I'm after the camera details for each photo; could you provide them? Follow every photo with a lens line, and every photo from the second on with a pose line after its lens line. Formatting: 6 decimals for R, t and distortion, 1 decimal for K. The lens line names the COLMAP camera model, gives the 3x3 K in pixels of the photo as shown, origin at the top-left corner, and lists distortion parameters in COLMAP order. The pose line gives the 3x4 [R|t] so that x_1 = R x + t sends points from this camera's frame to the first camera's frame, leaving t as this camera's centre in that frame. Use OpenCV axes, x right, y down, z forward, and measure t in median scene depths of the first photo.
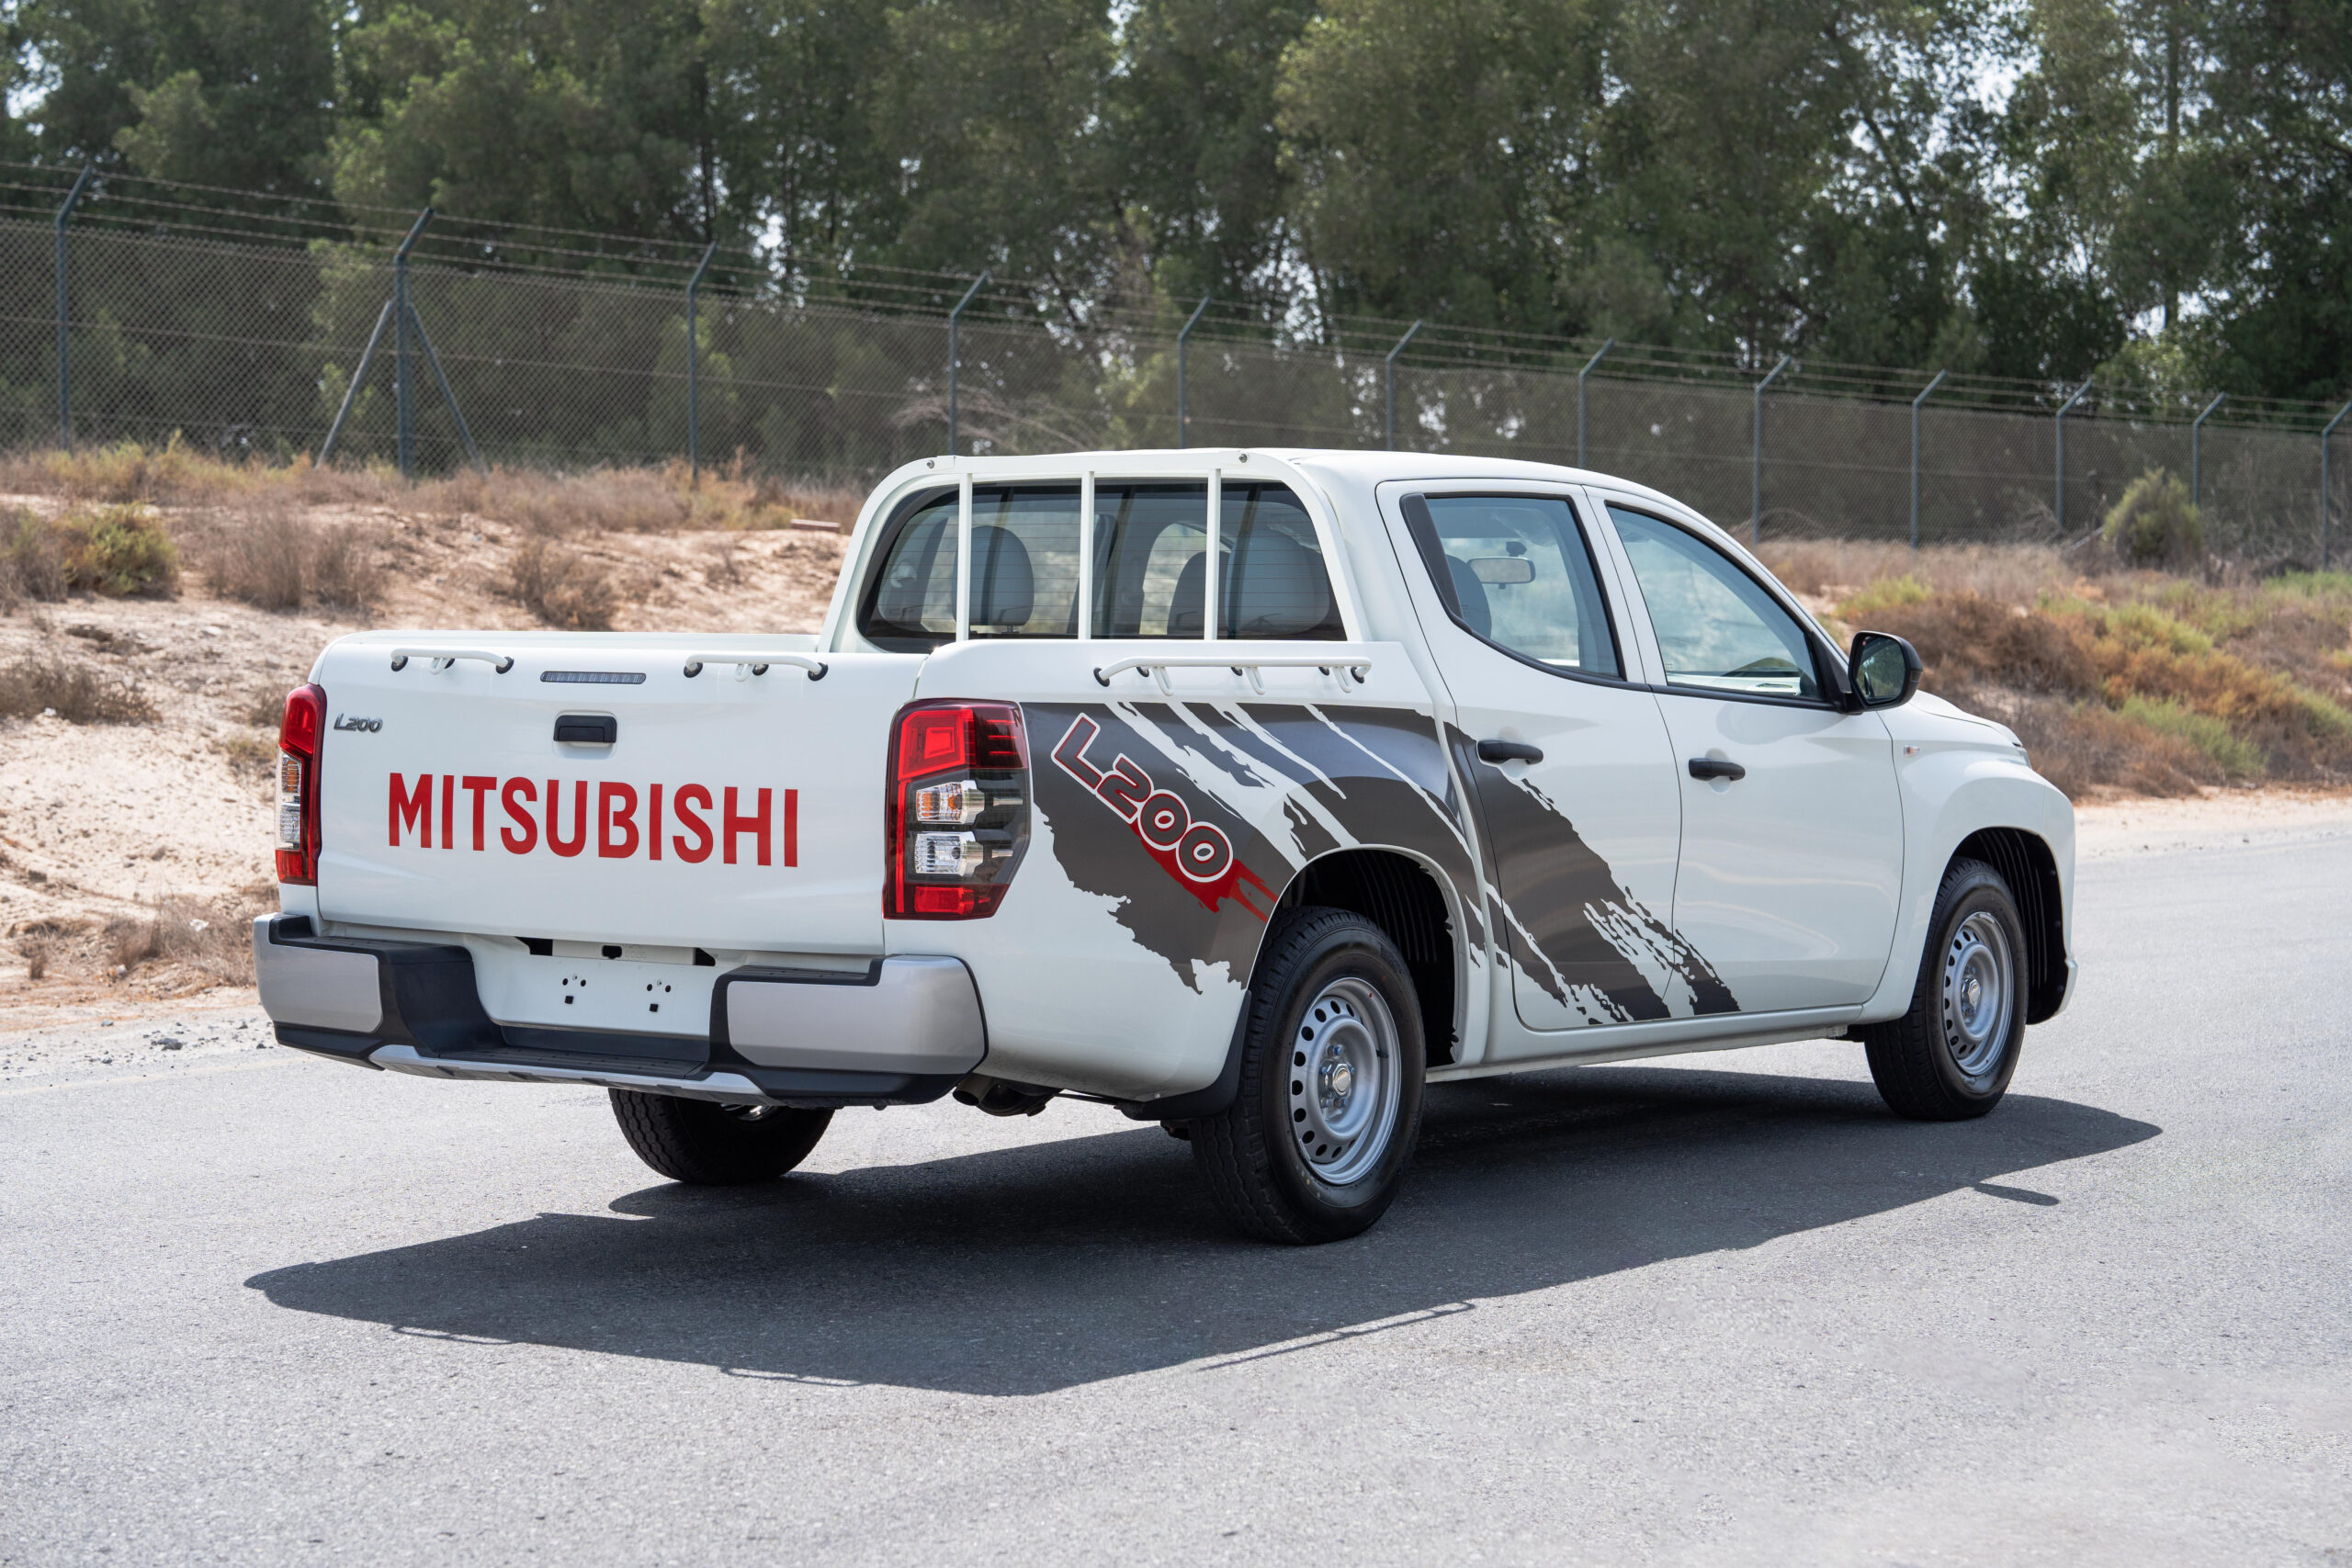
lens RADIAL K [[4484.3, 0, 1176.0], [0, 4484.3, 784.0], [0, 0, 1]] dist [0.400839, -0.064690]
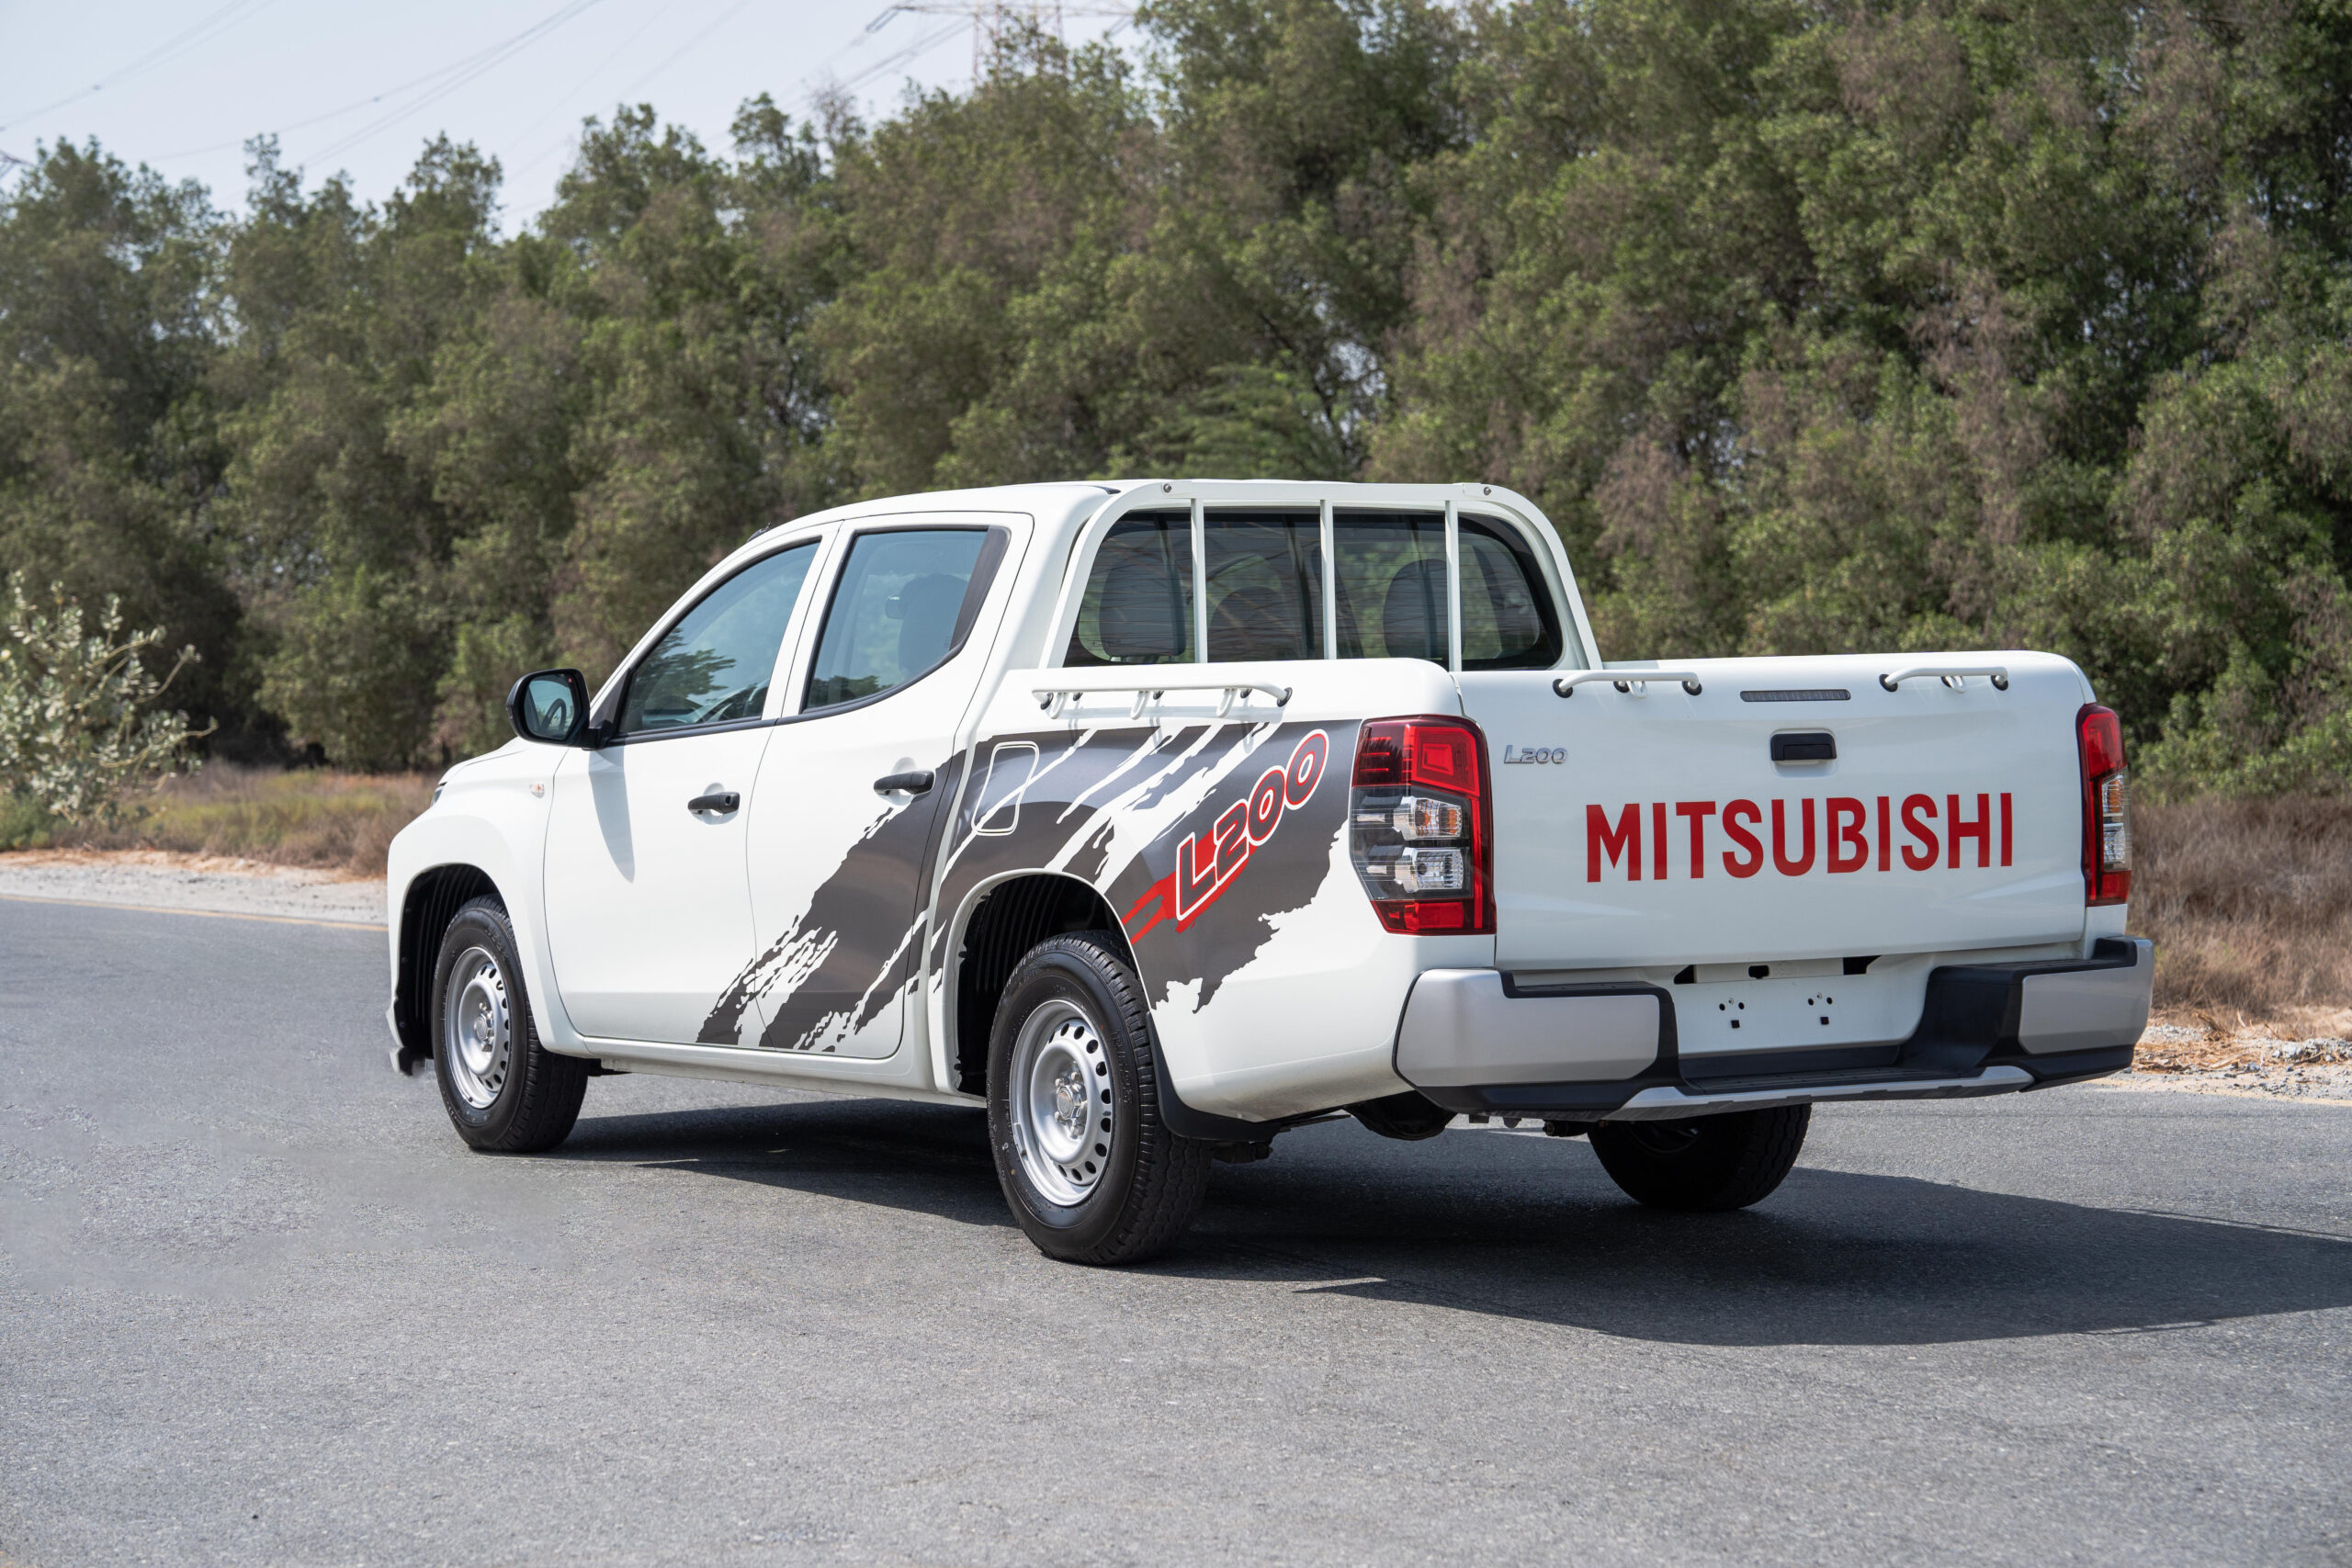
lens RADIAL K [[4484.3, 0, 1176.0], [0, 4484.3, 784.0], [0, 0, 1]] dist [0.400839, -0.064690]
pose [[0.392759, -0.034721, 0.918986, -0.981164], [0.052626, 0.998498, 0.015234, -0.023547], [-0.918134, 0.042380, 0.393996, 0.650488]]
